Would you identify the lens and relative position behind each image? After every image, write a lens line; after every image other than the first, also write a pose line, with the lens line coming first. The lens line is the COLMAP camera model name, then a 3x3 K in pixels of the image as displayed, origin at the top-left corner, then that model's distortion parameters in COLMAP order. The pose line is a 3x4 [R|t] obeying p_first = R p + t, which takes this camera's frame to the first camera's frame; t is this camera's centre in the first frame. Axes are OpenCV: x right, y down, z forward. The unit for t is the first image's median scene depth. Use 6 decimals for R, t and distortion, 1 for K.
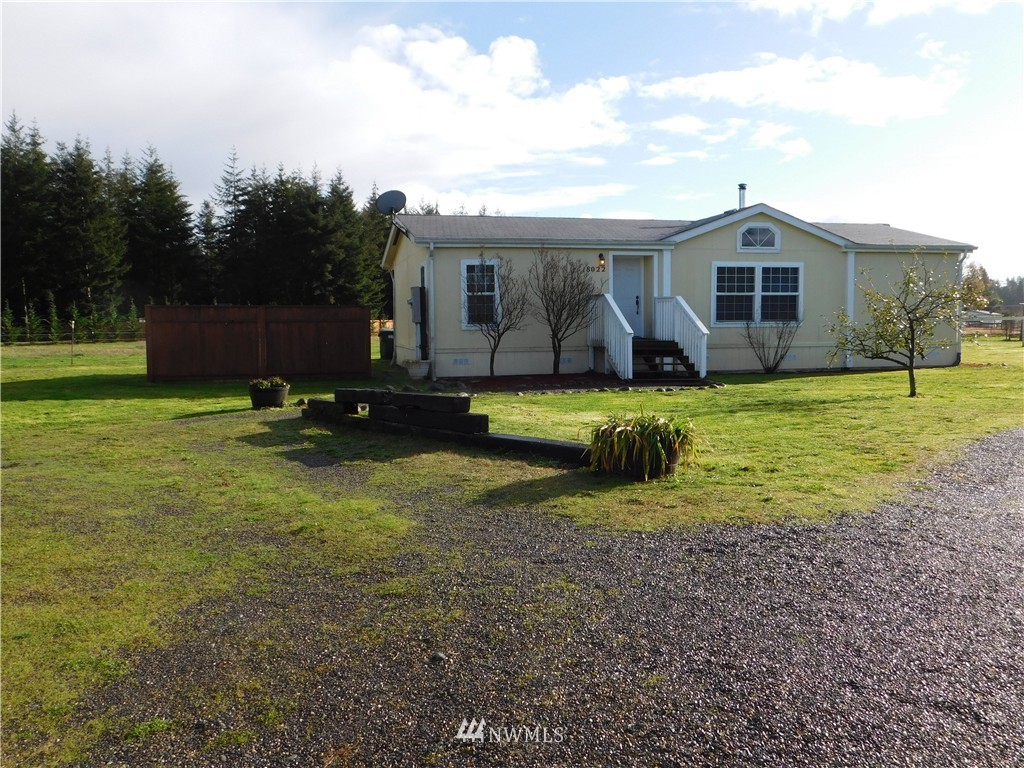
lens RADIAL K [[883.1, 0, 512.0], [0, 883.1, 384.0], [0, 0, 1]] dist [-0.041480, 0.003081]
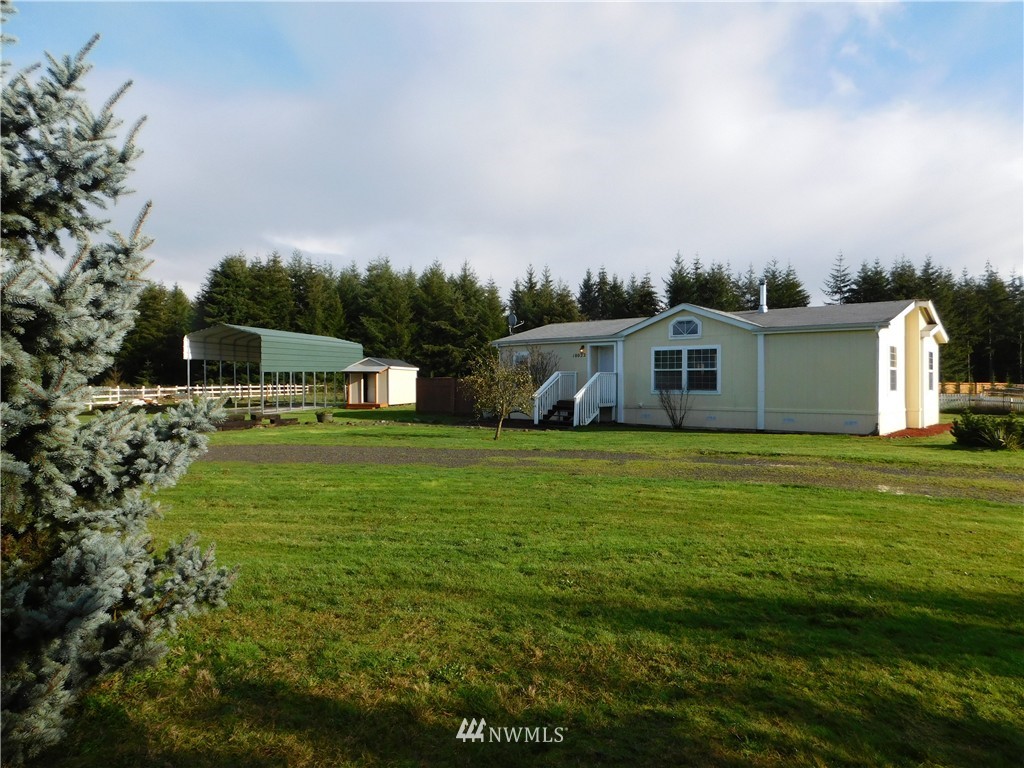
lens RADIAL K [[669.0, 0, 517.7], [0, 669.0, 380.6], [0, 0, 1]] dist [-0.080772, 0.070557]
pose [[0.582185, 0.008357, -0.813014, 0.956551], [-0.065318, 0.997196, -0.036522, -0.031907], [0.810429, 0.074367, 0.581098, 0.204783]]
